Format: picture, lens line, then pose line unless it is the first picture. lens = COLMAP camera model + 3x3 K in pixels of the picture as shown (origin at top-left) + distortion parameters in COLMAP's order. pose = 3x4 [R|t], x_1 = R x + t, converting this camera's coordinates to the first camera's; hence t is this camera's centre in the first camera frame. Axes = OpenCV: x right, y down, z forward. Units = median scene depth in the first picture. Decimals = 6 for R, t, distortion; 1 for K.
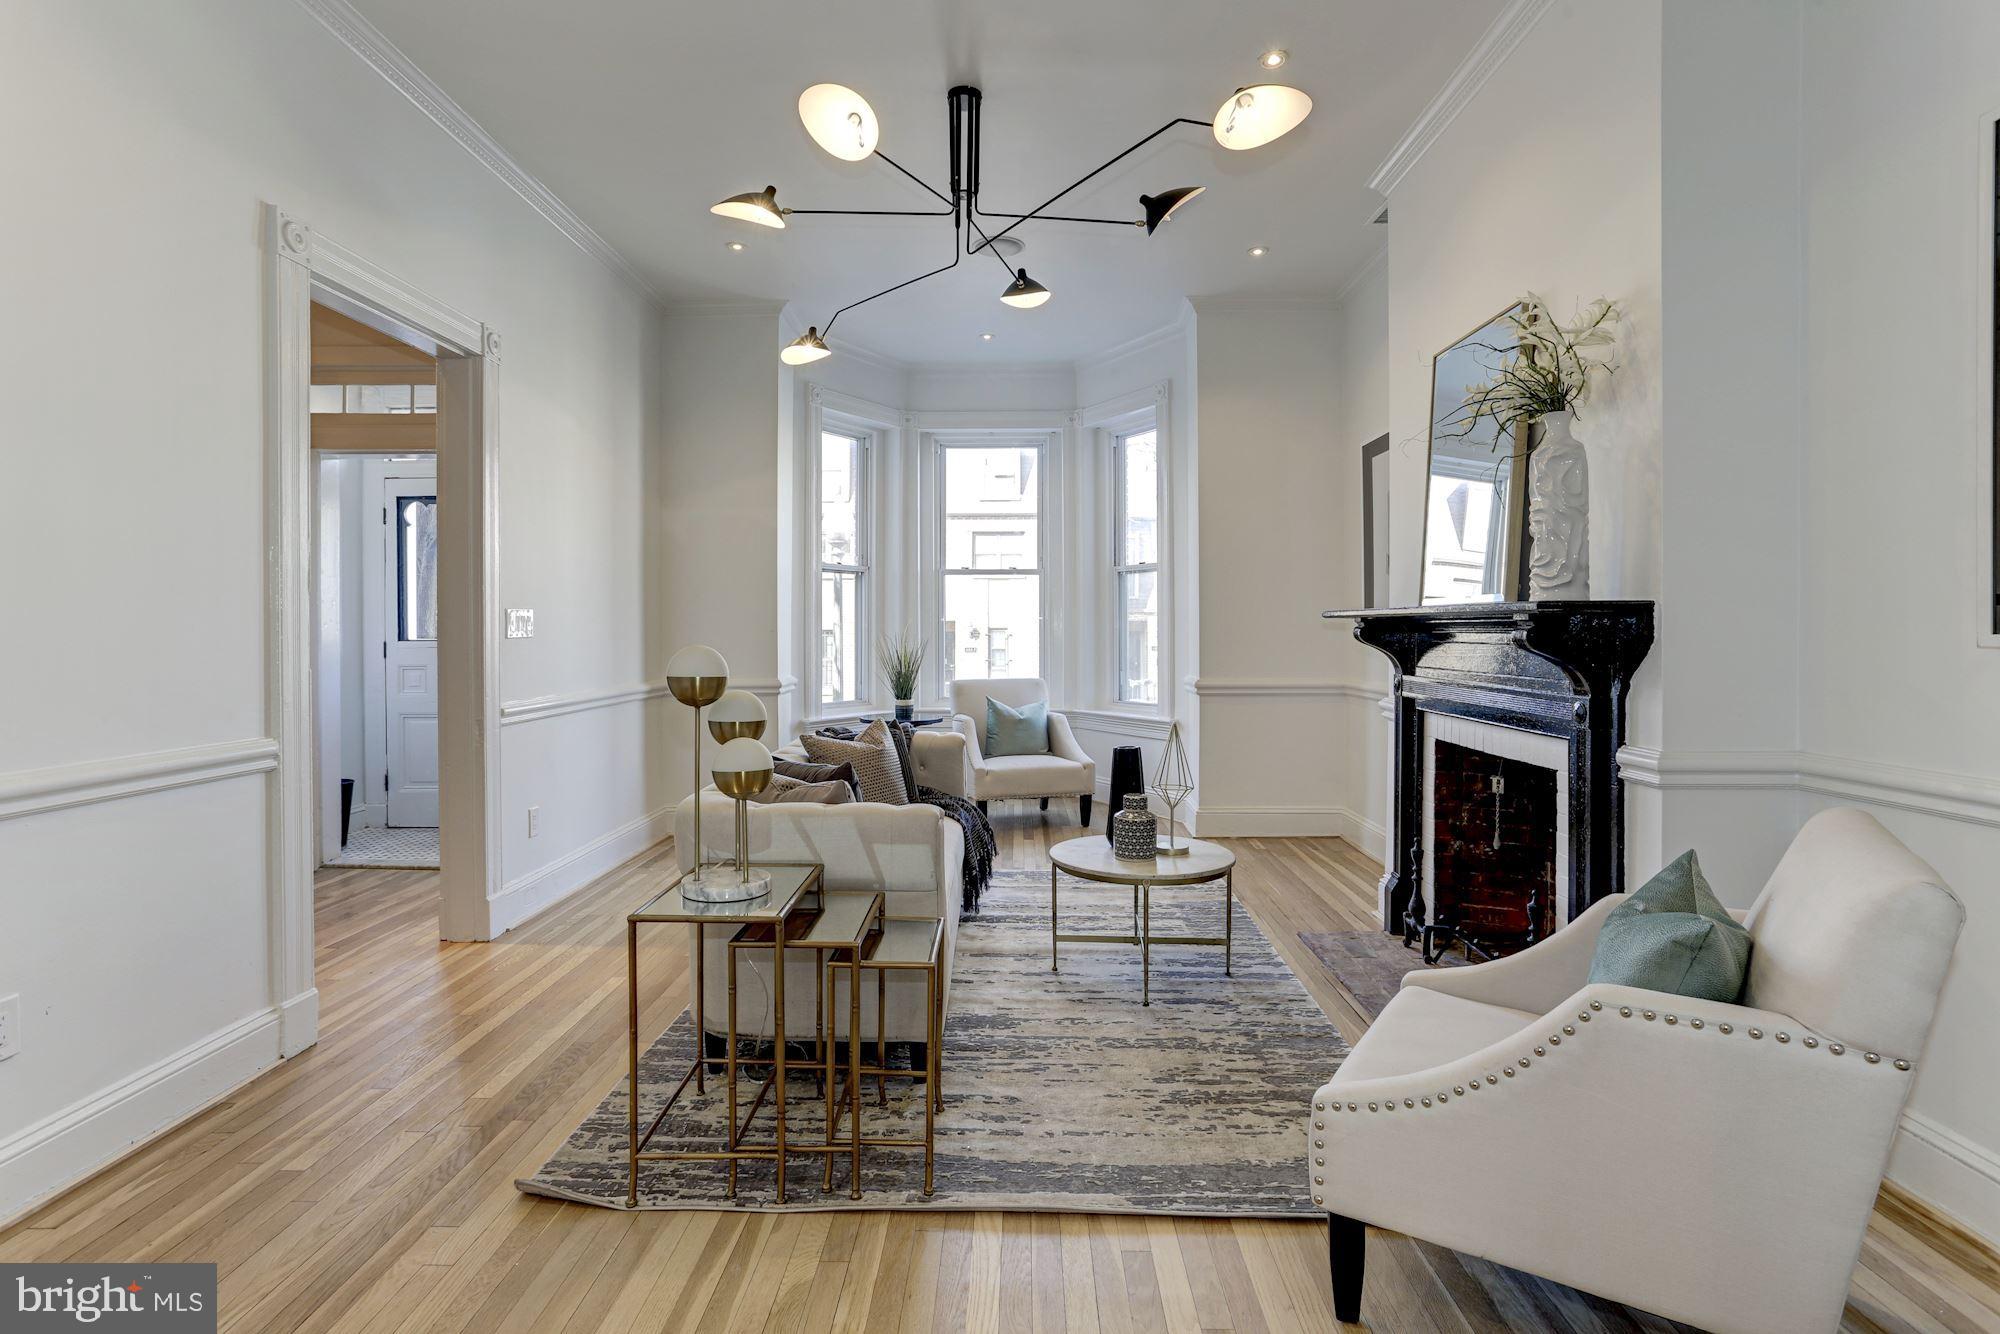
lens RADIAL K [[1019.9, 0, 999.4], [0, 1019.9, 633.4], [0, 0, 1]] dist [-0.002716, -0.000098]
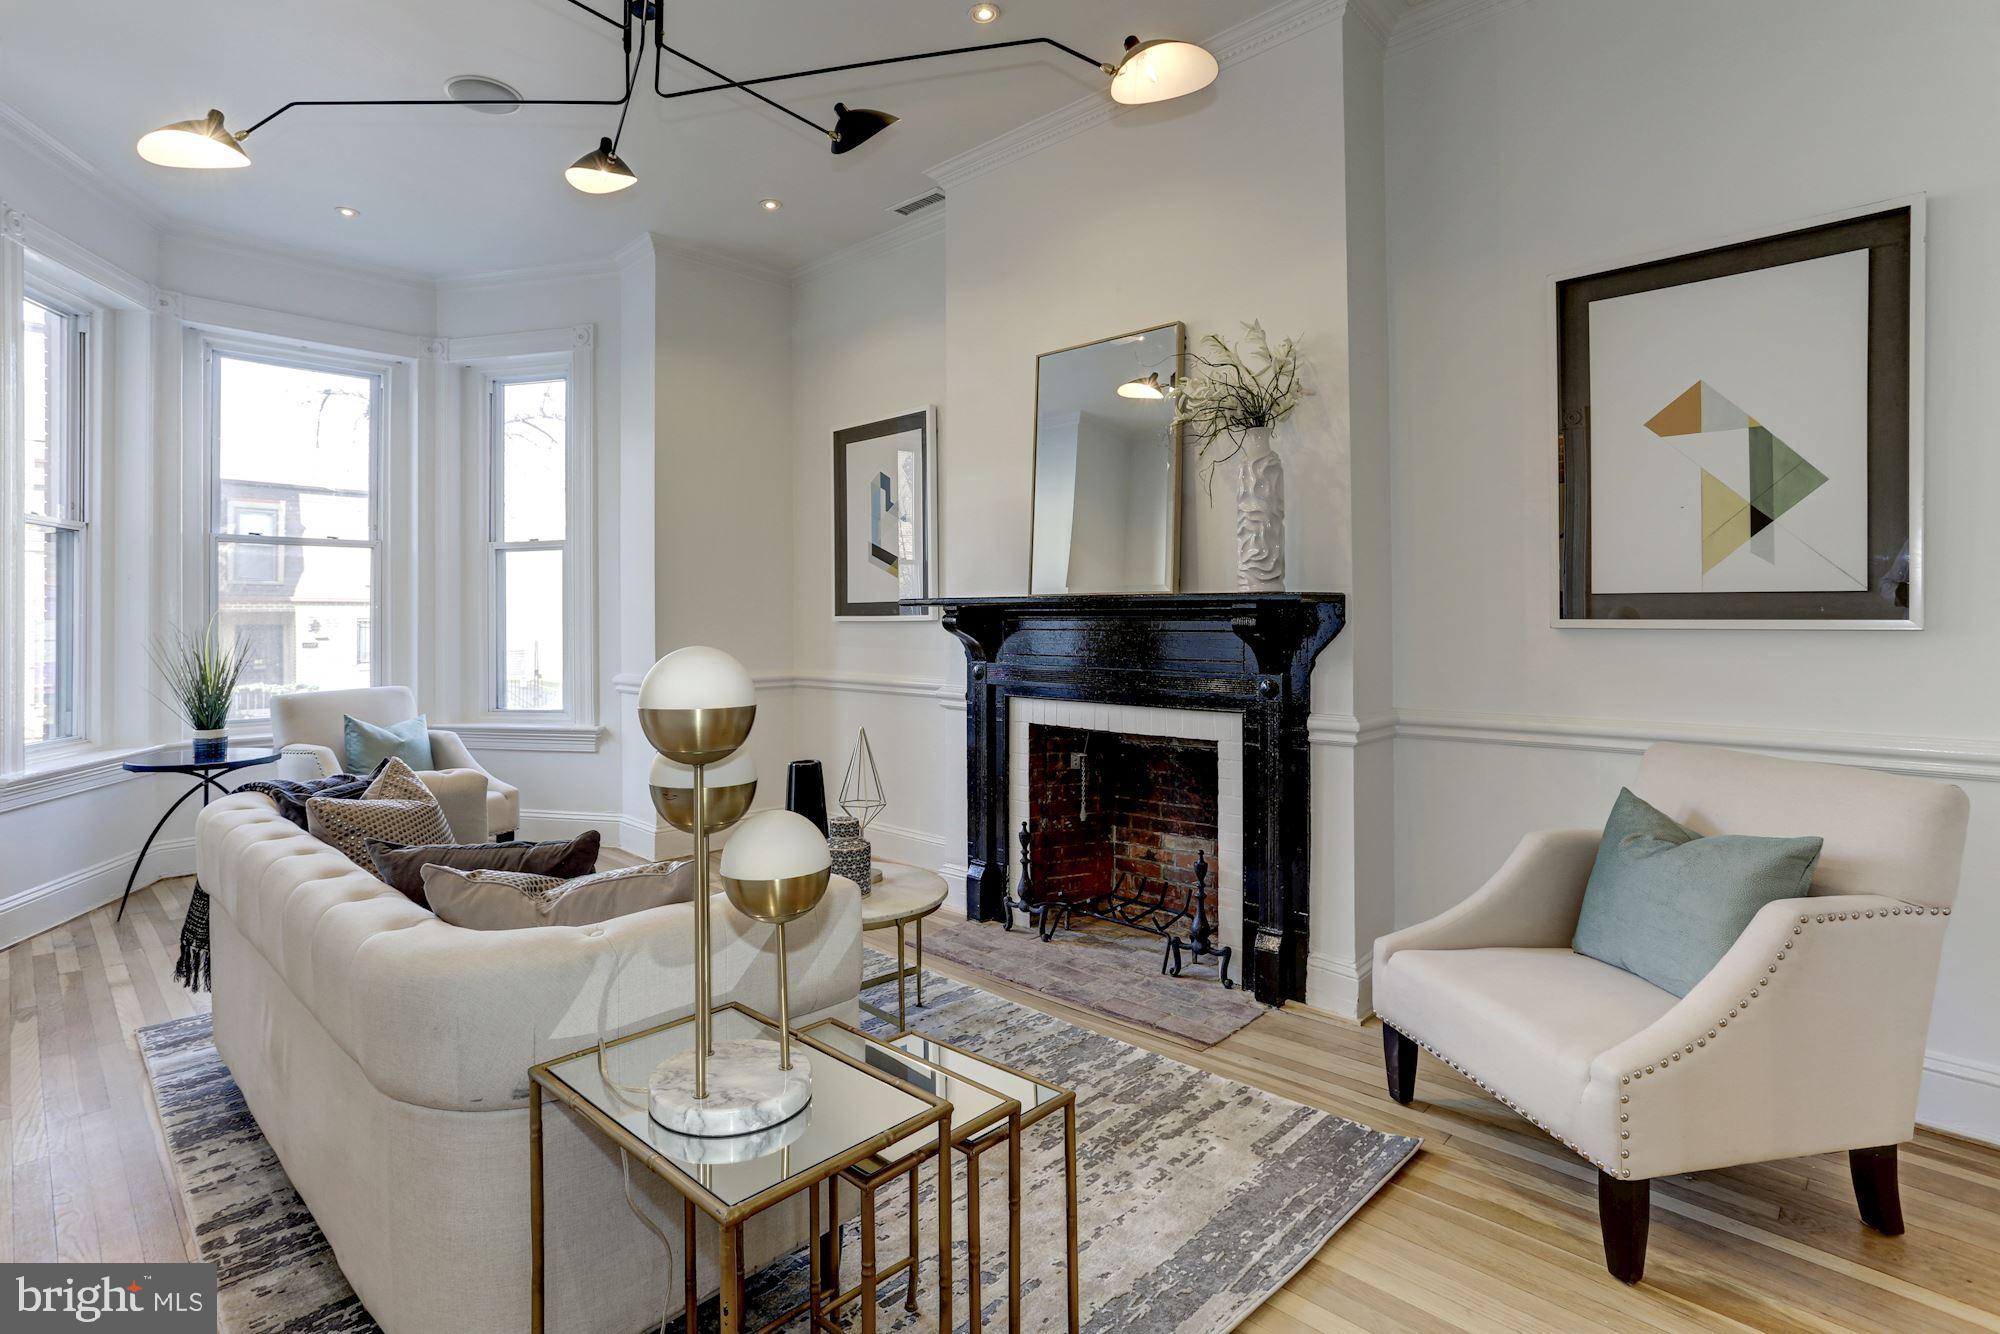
lens RADIAL K [[1011.0, 0, 999.4], [0, 1011.0, 610.9], [0, 0, 1]] dist [-0.062146, 0.045561]
pose [[0.684922, 0.000390, 0.728617, -0.329118], [0.008516, 0.999927, -0.008540, -0.002269], [-0.728567, 0.012054, 0.684868, 0.309386]]
